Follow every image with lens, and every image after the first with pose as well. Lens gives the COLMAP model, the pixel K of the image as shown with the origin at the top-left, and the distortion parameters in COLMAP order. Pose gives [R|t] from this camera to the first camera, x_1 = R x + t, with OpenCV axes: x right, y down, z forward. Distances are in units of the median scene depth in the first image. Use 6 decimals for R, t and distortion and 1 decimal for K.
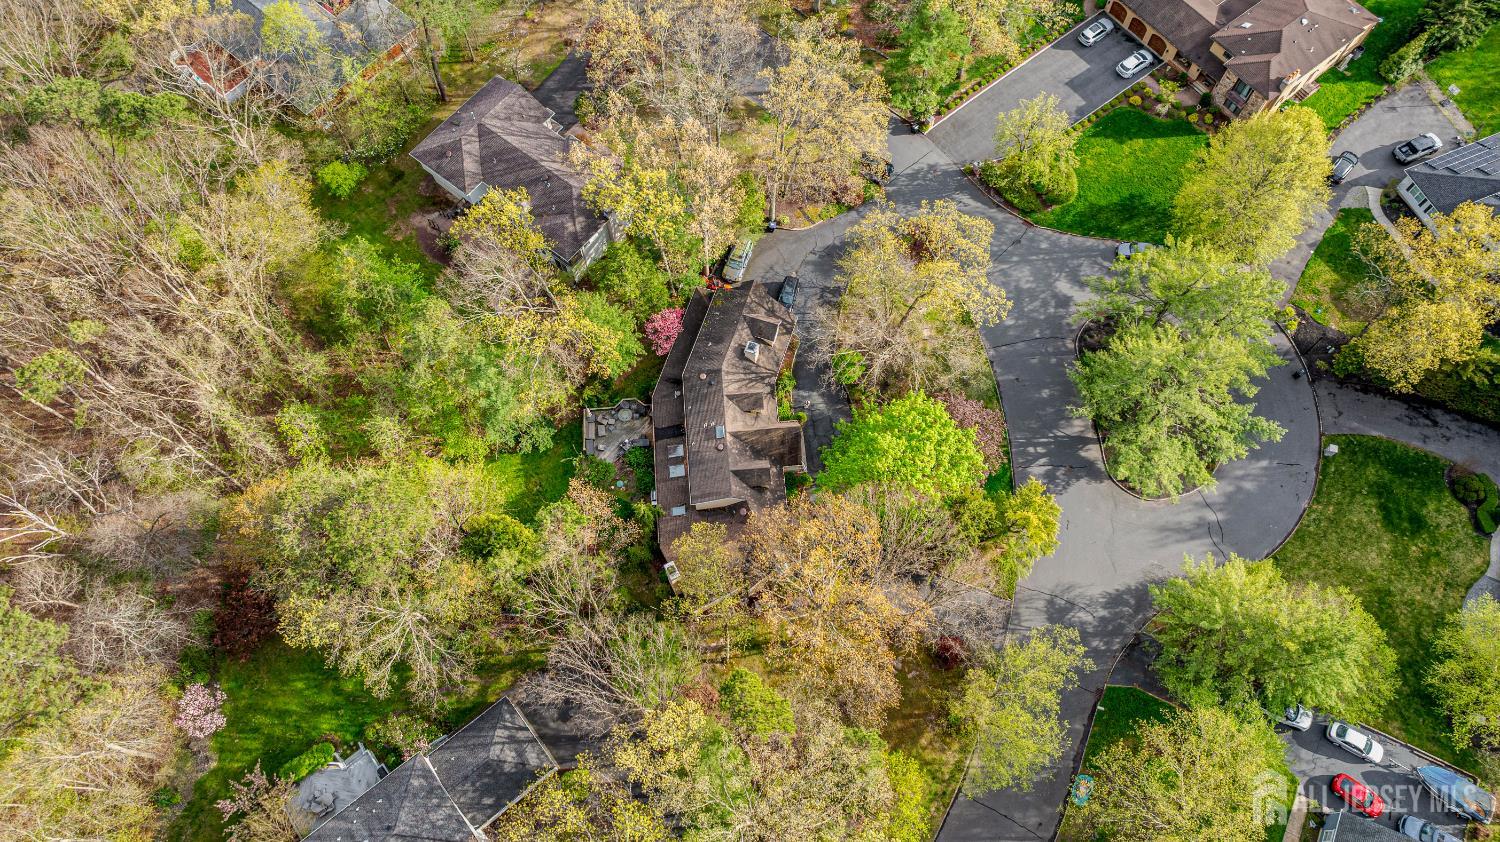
lens RADIAL K [[1050.7, 0, 751.6], [0, 1050.7, 416.8], [0, 0, 1]] dist [-0.006396, -0.001106]
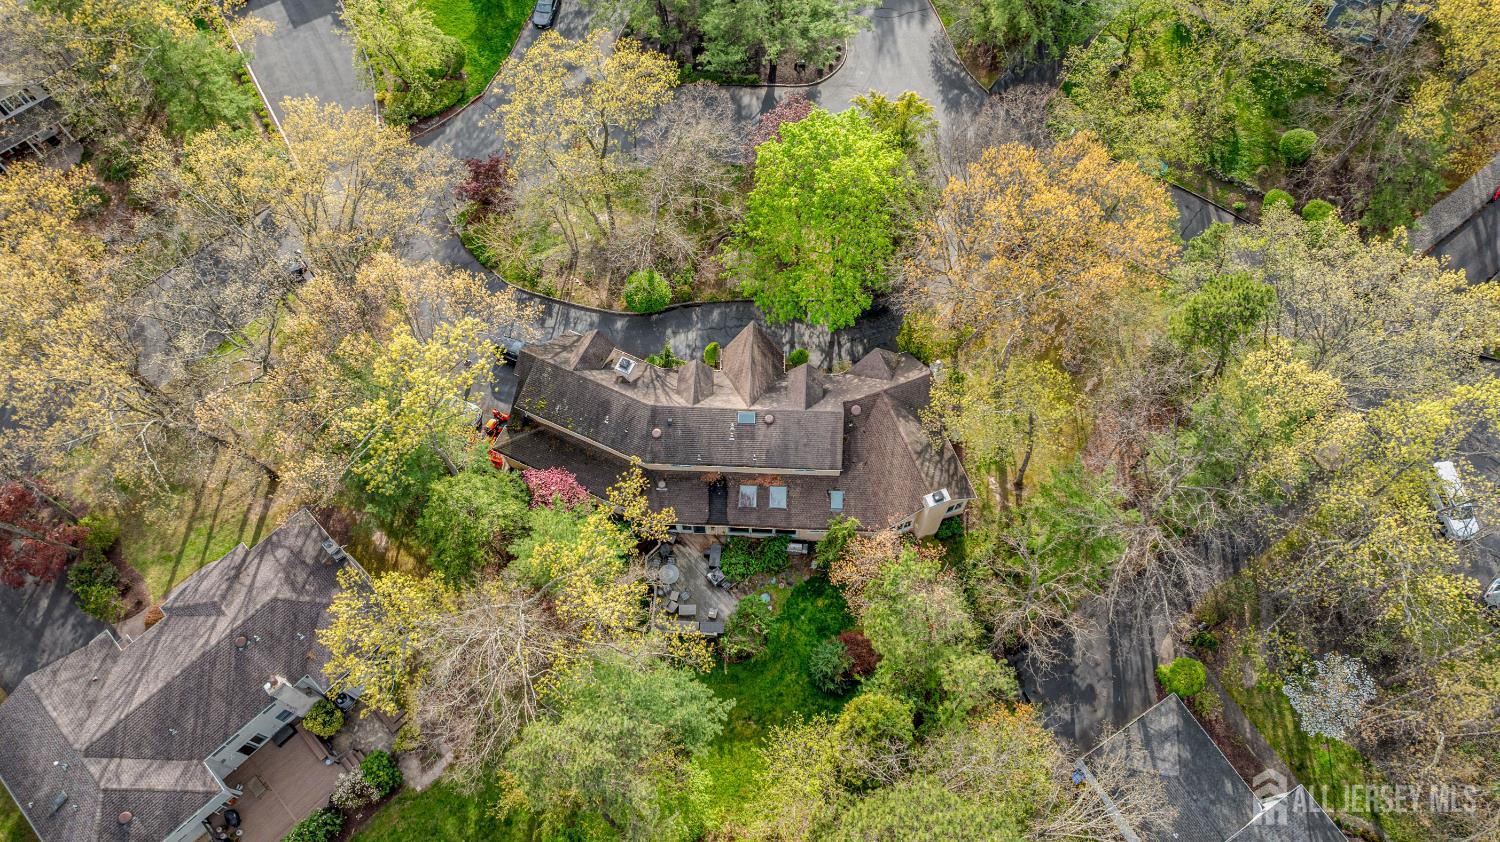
lens RADIAL K [[1050.7, 0, 757.0], [0, 1050.7, 424.2], [0, 0, 1]] dist [-0.006396, -0.001106]
pose [[0.121556, -0.889157, 0.441161, -0.341548], [0.914019, 0.273575, 0.299544, -0.188446], [-0.387032, 0.366818, 0.845961, 0.375417]]
